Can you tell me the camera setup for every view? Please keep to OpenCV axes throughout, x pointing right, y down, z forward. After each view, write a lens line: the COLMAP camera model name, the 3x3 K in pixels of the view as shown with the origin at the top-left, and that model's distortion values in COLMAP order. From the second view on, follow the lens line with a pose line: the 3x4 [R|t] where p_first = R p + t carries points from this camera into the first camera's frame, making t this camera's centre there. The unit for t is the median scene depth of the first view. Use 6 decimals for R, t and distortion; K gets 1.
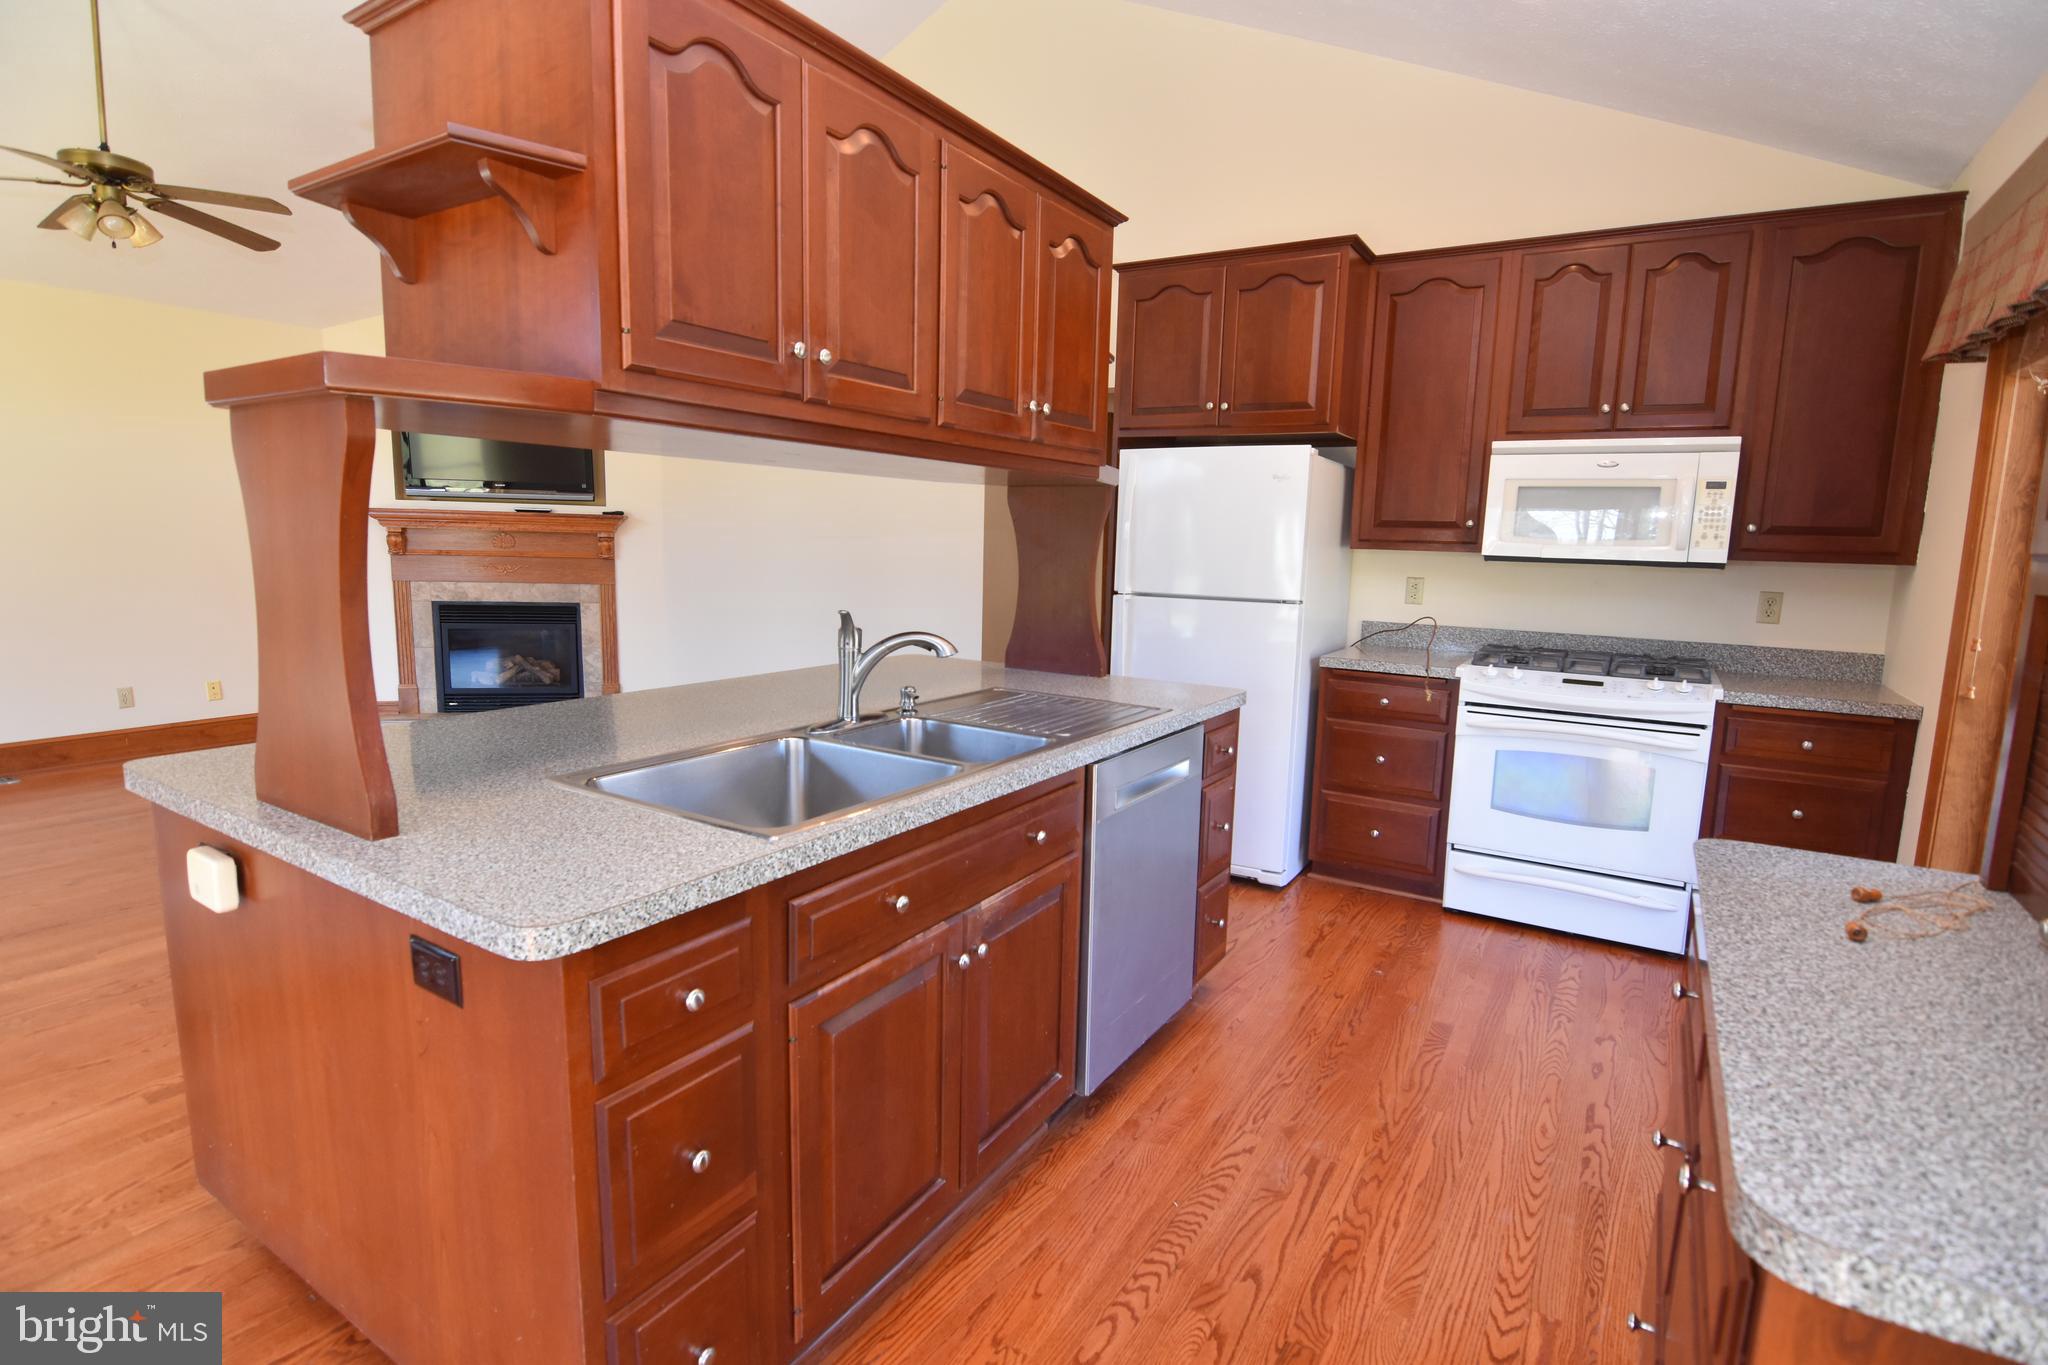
lens RADIAL K [[993.4, 0, 1035.1], [0, 993.4, 687.2], [0, 0, 1]] dist [-0.018662, 0.000008]
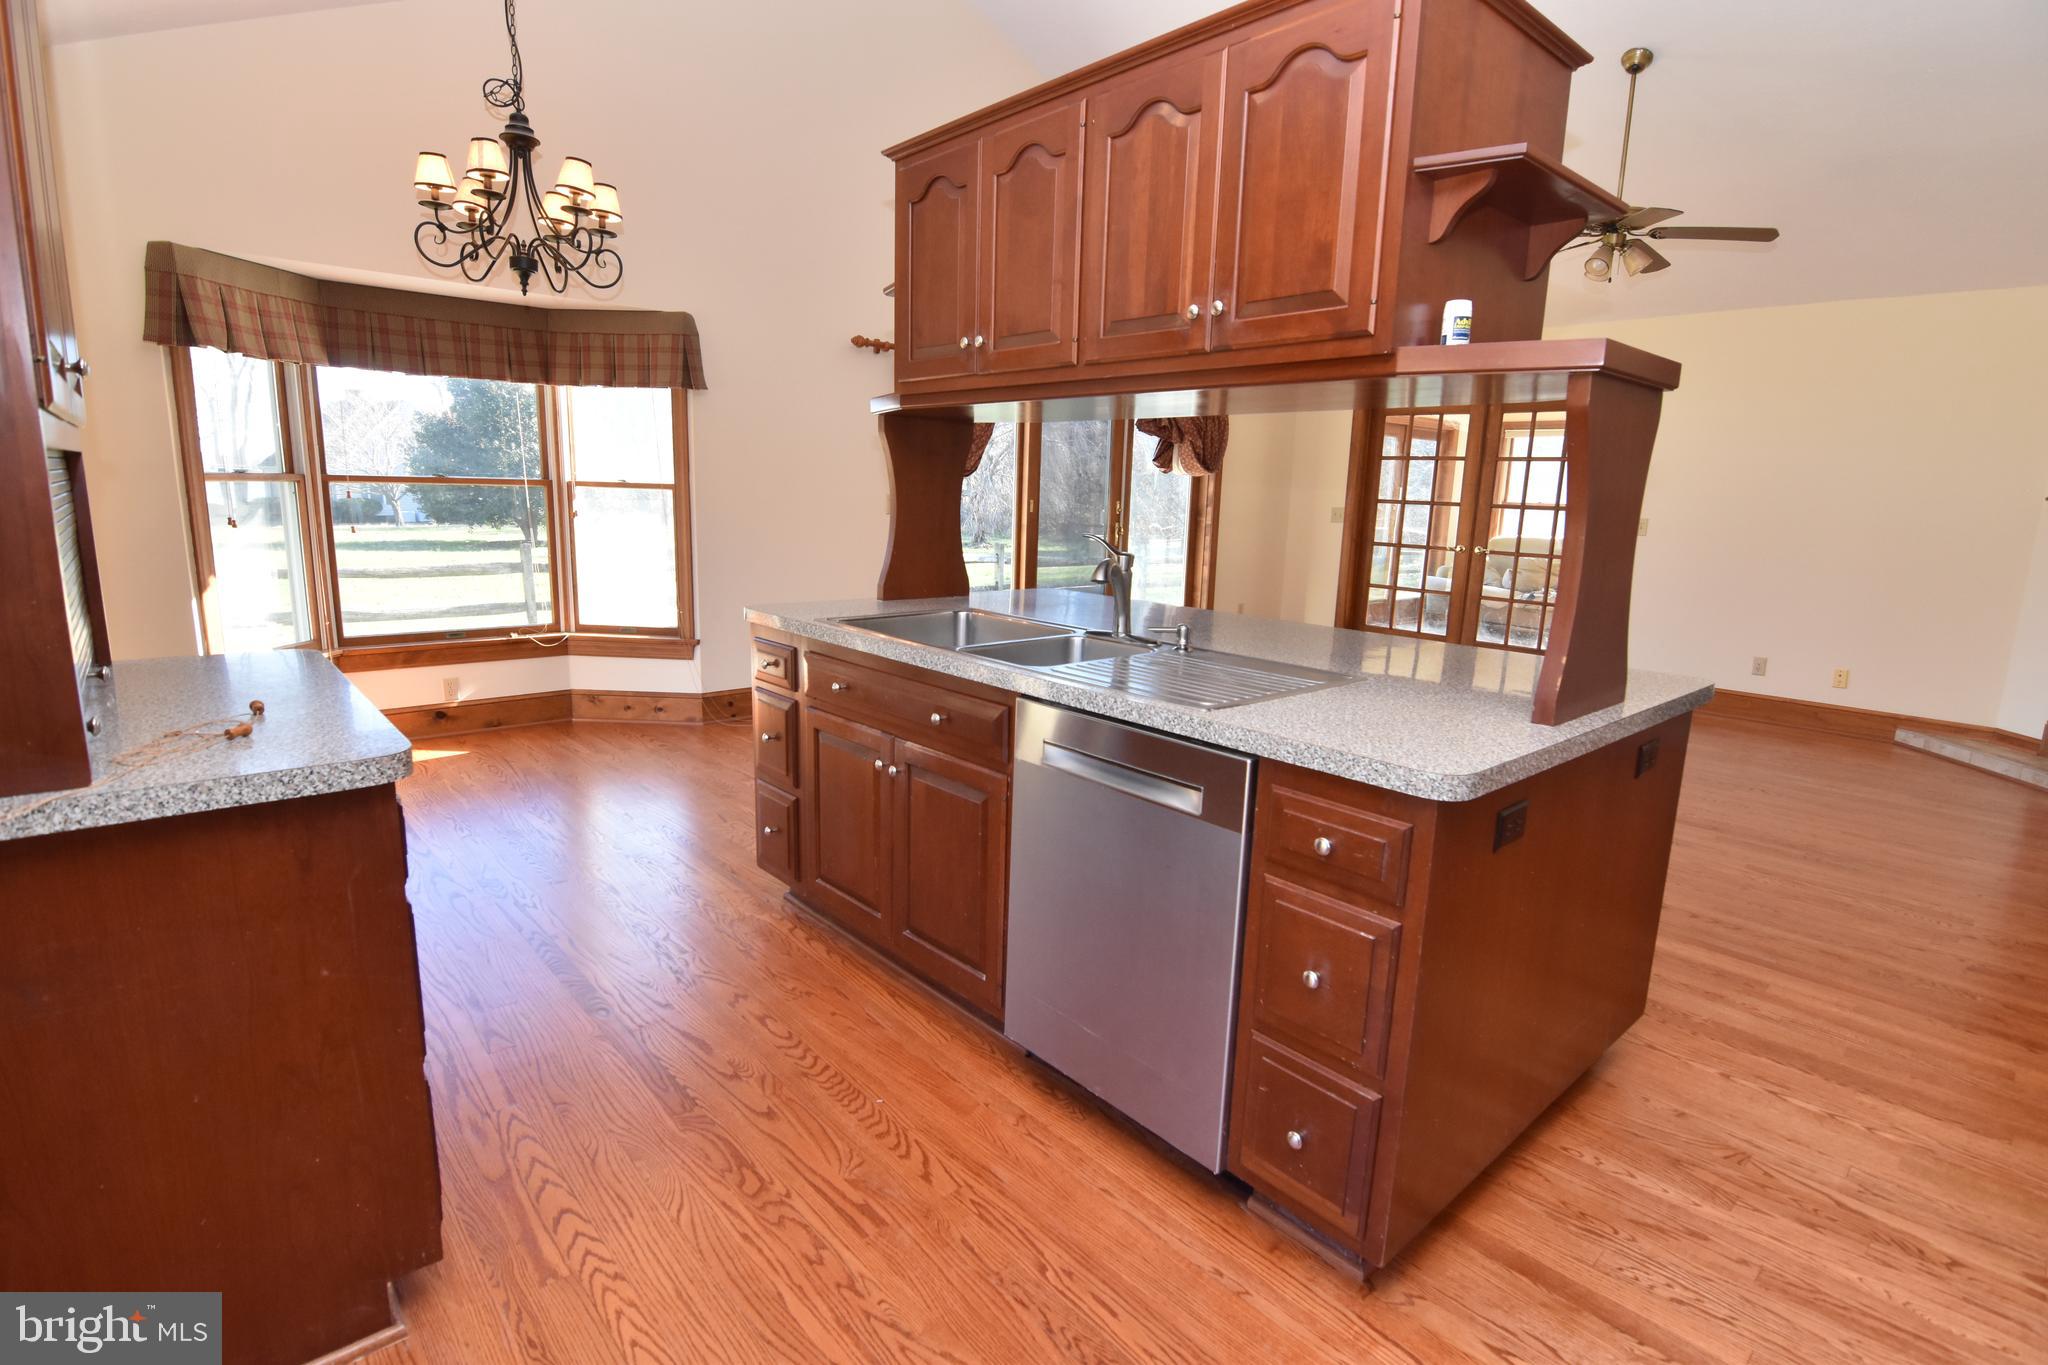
lens RADIAL K [[993.4, 0, 1032.3], [0, 993.4, 687.1], [0, 0, 1]] dist [-0.018662, 0.000008]
pose [[-0.284029, 0.153788, -0.946402, 1.076292], [-0.179387, 0.961101, 0.210013, -0.151225], [0.941885, 0.229422, -0.245393, 1.385458]]
